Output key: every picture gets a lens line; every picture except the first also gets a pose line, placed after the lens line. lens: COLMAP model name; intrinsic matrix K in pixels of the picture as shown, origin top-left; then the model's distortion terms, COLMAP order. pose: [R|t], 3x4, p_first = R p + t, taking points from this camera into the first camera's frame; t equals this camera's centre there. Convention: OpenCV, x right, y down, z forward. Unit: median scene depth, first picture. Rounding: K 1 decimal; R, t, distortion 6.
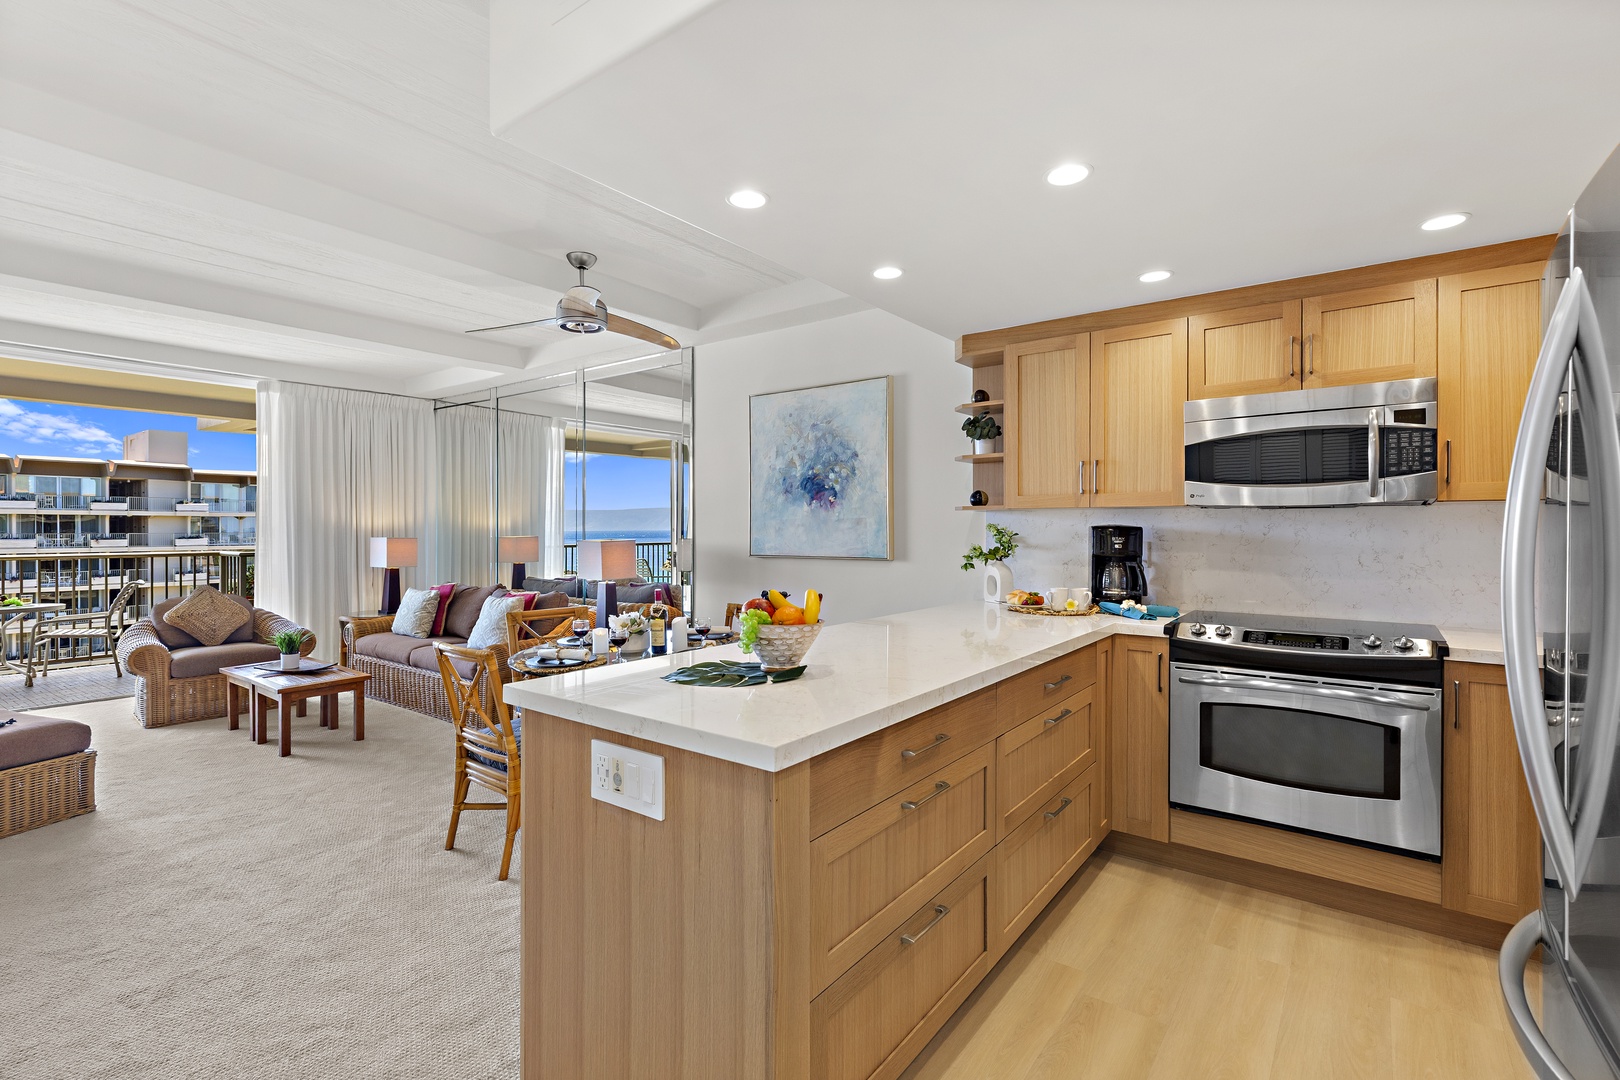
lens RADIAL K [[730.0, 0, 783.0], [0, 730.0, 532.2], [0, 0, 1]] dist [0.001937, 0.001653]
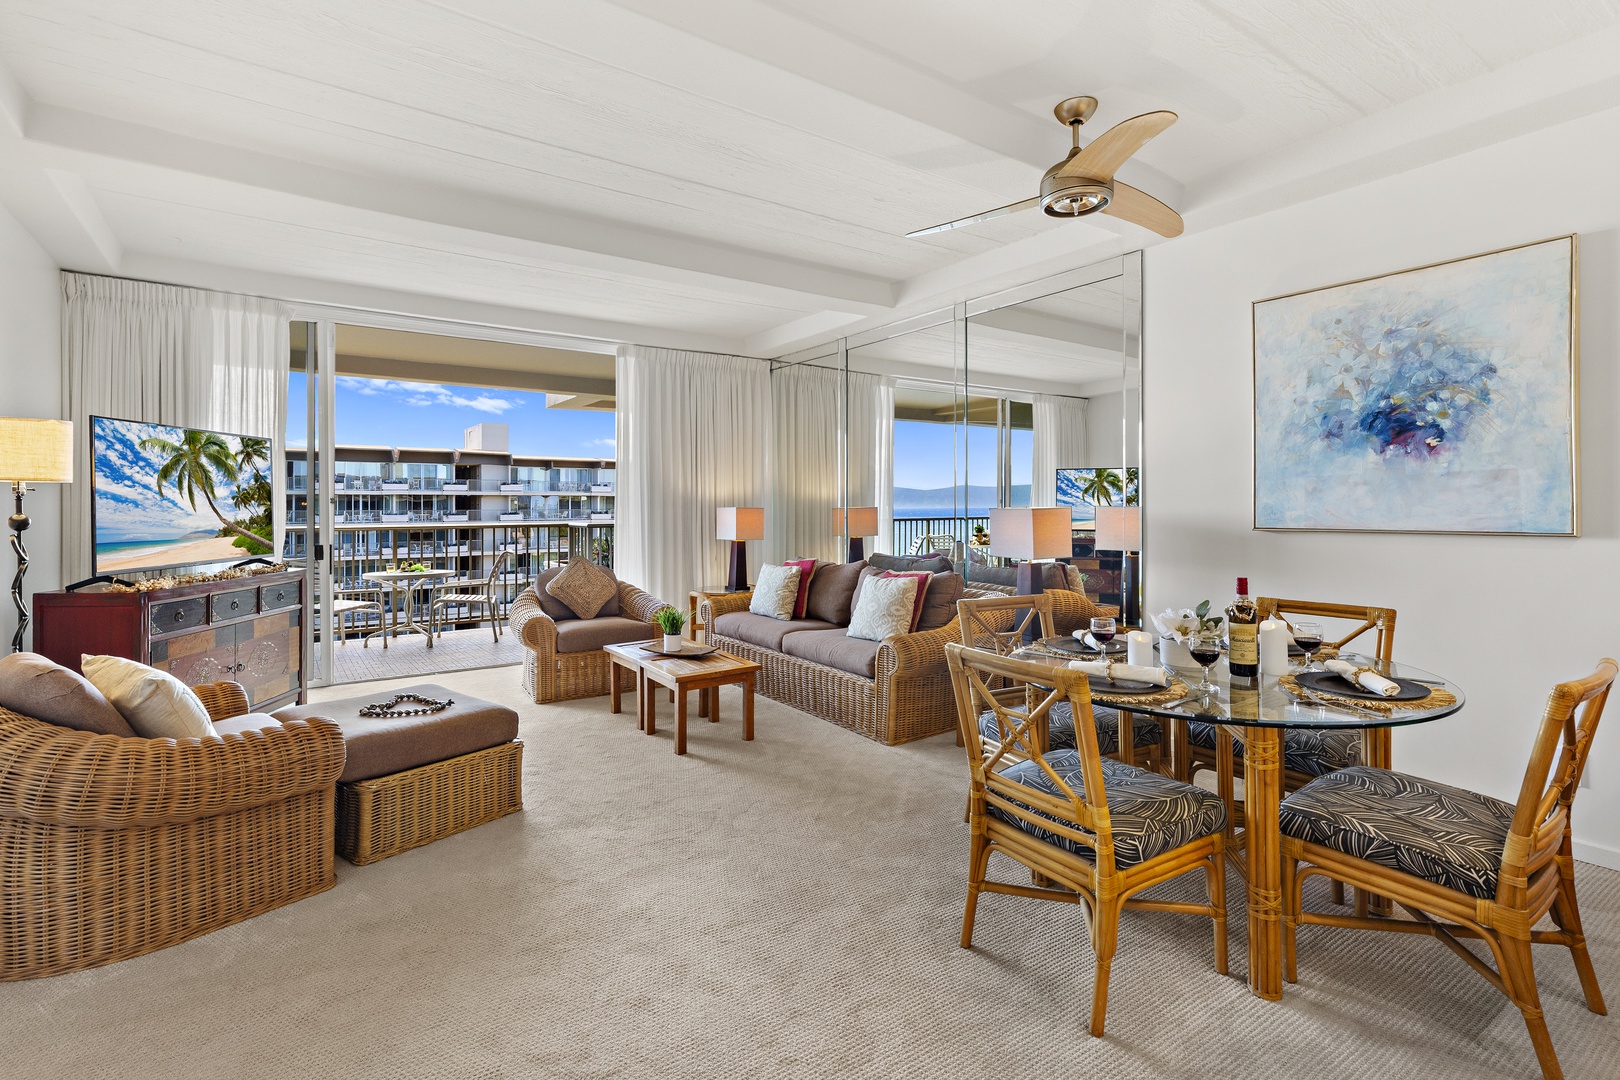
lens RADIAL K [[730.0, 0, 786.7], [0, 730.0, 510.4], [0, 0, 1]] dist [0.001937, 0.001653]
pose [[0.951084, -0.002146, -0.308924, -0.244821], [0.003097, 0.999992, 0.002587, 0.010871], [0.308916, -0.003417, 0.951083, 0.175108]]
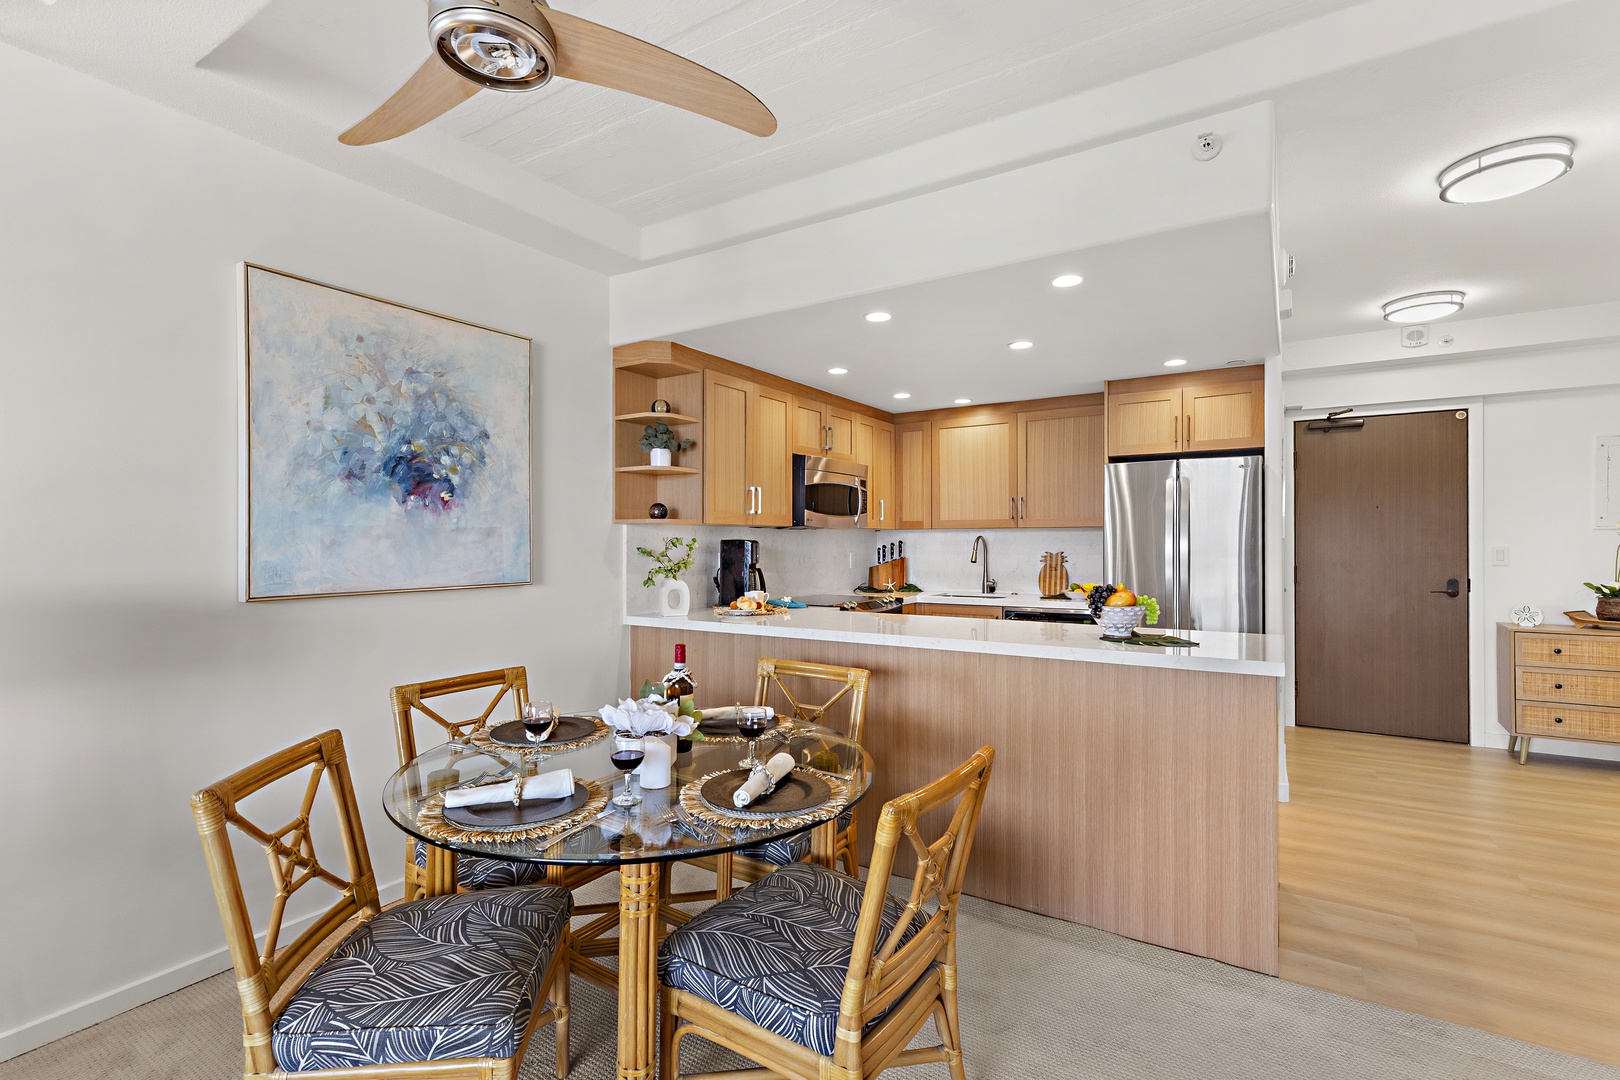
lens RADIAL K [[730.0, 0, 818.5], [0, 730.0, 541.1], [0, 0, 1]] dist [0.001937, 0.001653]
pose [[-0.076920, 0.002419, 0.997034, -0.523129], [0.006010, 0.999980, -0.001962, -0.002494], [-0.997019, 0.005841, -0.076933, 0.632564]]
